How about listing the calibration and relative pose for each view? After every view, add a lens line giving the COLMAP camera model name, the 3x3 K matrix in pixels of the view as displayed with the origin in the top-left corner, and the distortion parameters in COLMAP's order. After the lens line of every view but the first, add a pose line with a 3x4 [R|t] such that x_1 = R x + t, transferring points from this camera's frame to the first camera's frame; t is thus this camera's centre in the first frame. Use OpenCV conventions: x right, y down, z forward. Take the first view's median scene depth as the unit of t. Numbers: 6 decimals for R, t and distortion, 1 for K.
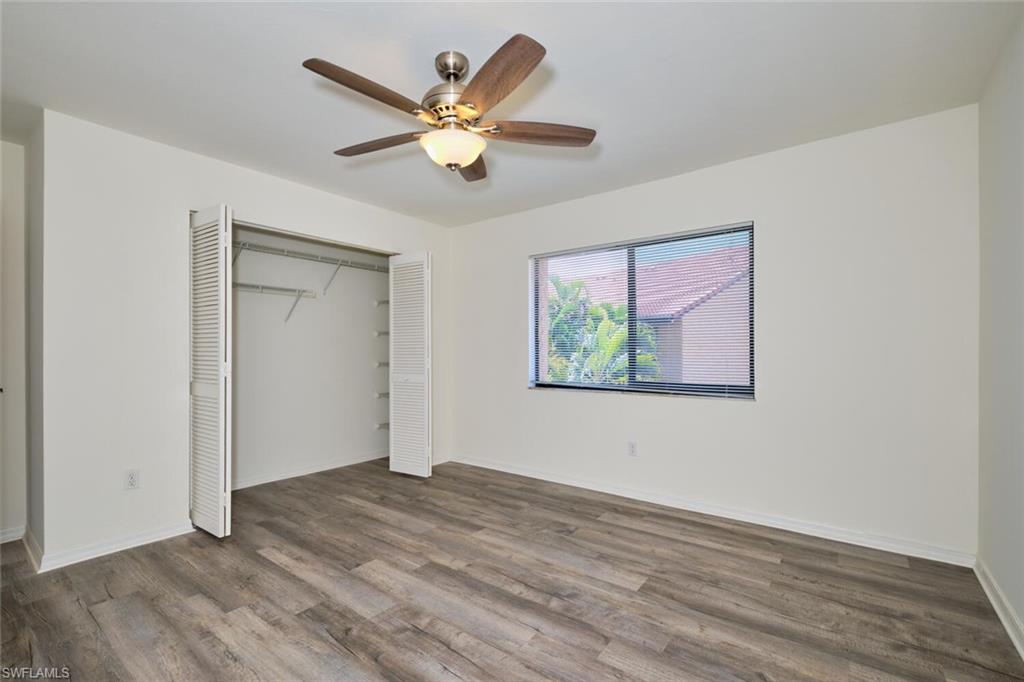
lens RADIAL K [[452.9, 0, 503.8], [0, 452.9, 350.4], [0, 0, 1]] dist [0.000749, -0.003701]
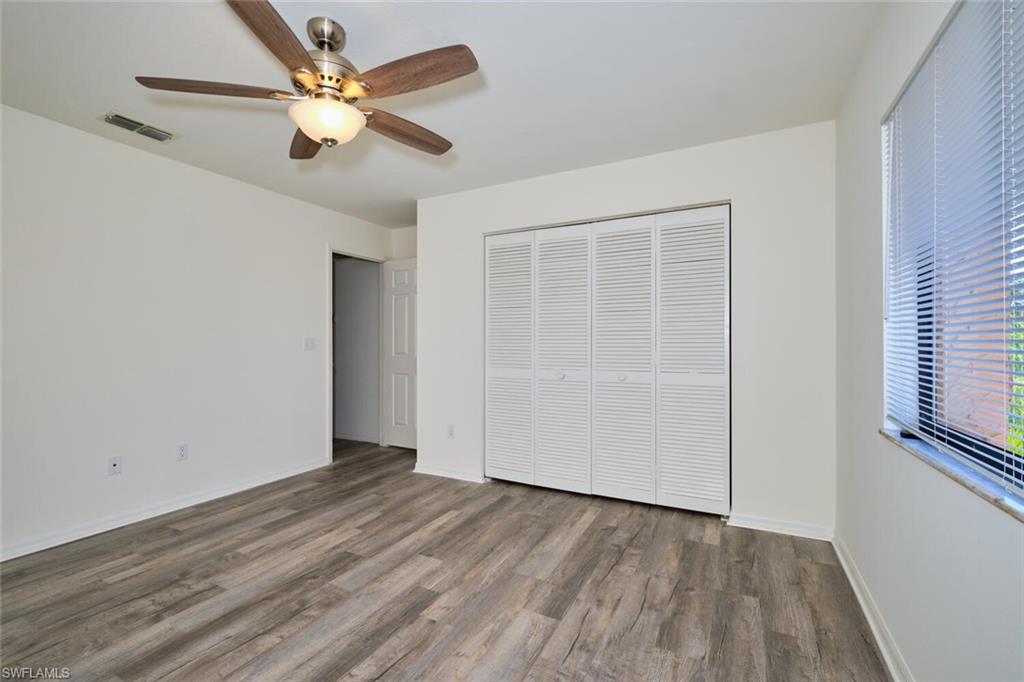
lens RADIAL K [[452.9, 0, 507.7], [0, 452.9, 341.4], [0, 0, 1]] dist [0.000749, -0.003701]
pose [[0.169994, 0.000952, -0.985445, 0.704635], [0.003409, 0.999993, 0.001555, -0.013928], [0.985439, -0.003624, 0.169990, 0.974761]]
